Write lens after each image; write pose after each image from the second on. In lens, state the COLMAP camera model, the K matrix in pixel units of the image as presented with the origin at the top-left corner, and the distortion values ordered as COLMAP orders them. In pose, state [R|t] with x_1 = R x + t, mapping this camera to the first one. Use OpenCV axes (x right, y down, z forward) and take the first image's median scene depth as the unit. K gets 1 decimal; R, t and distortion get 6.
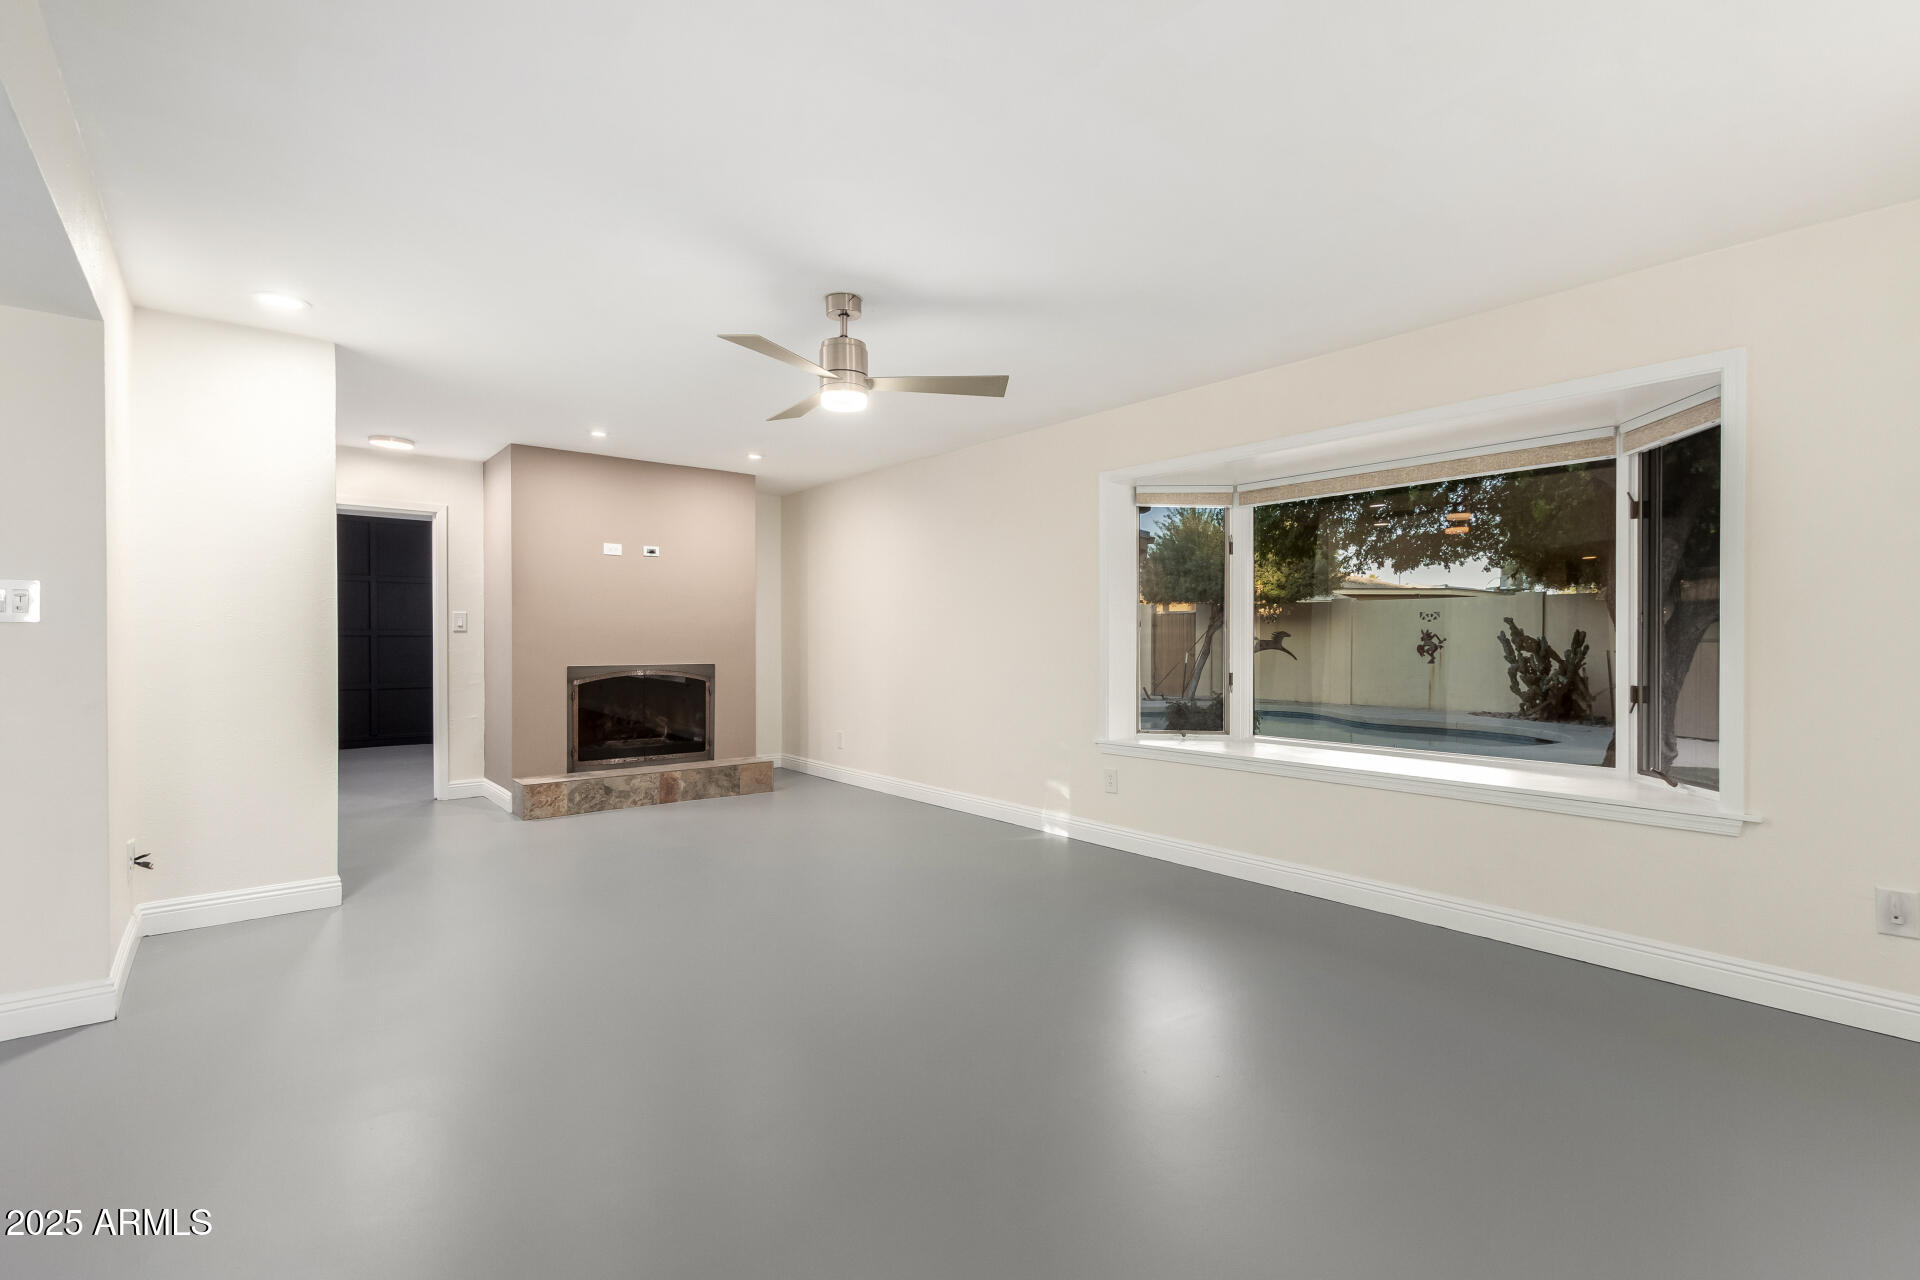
lens RADIAL K [[846.0, 0, 899.5], [0, 846.0, 646.4], [0, 0, 1]] dist [0.007743, 0.000324]
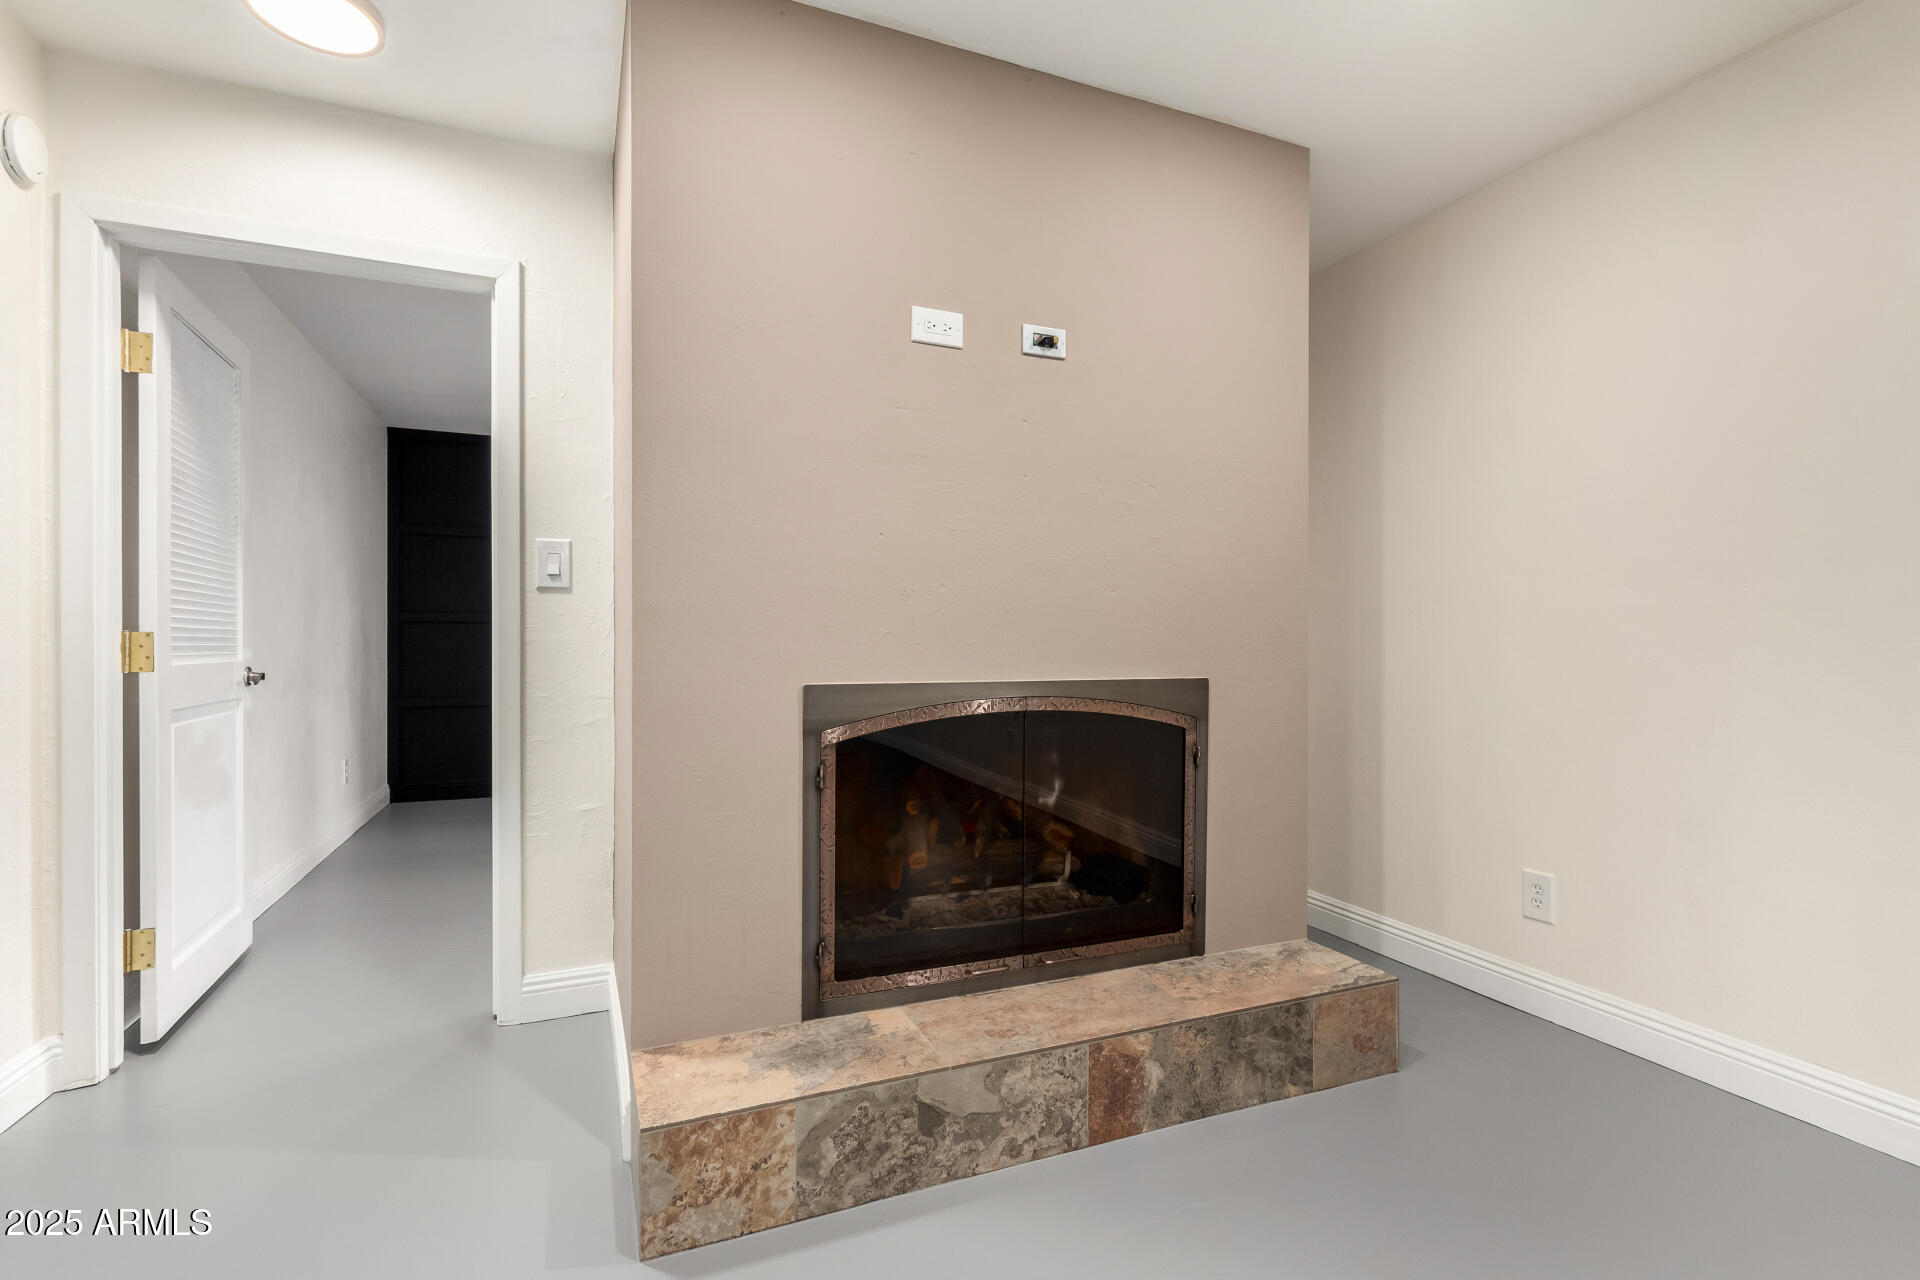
lens RADIAL K [[868.4, 0, 970.3], [0, 868.4, 644.0], [0, 0, 1]] dist [0.004712, 0.000510]
pose [[0.976281, 0.002771, -0.216492, -0.258505], [-0.003619, 0.999987, -0.003519, 0.008717], [0.216479, 0.004219, 0.976278, 0.689233]]
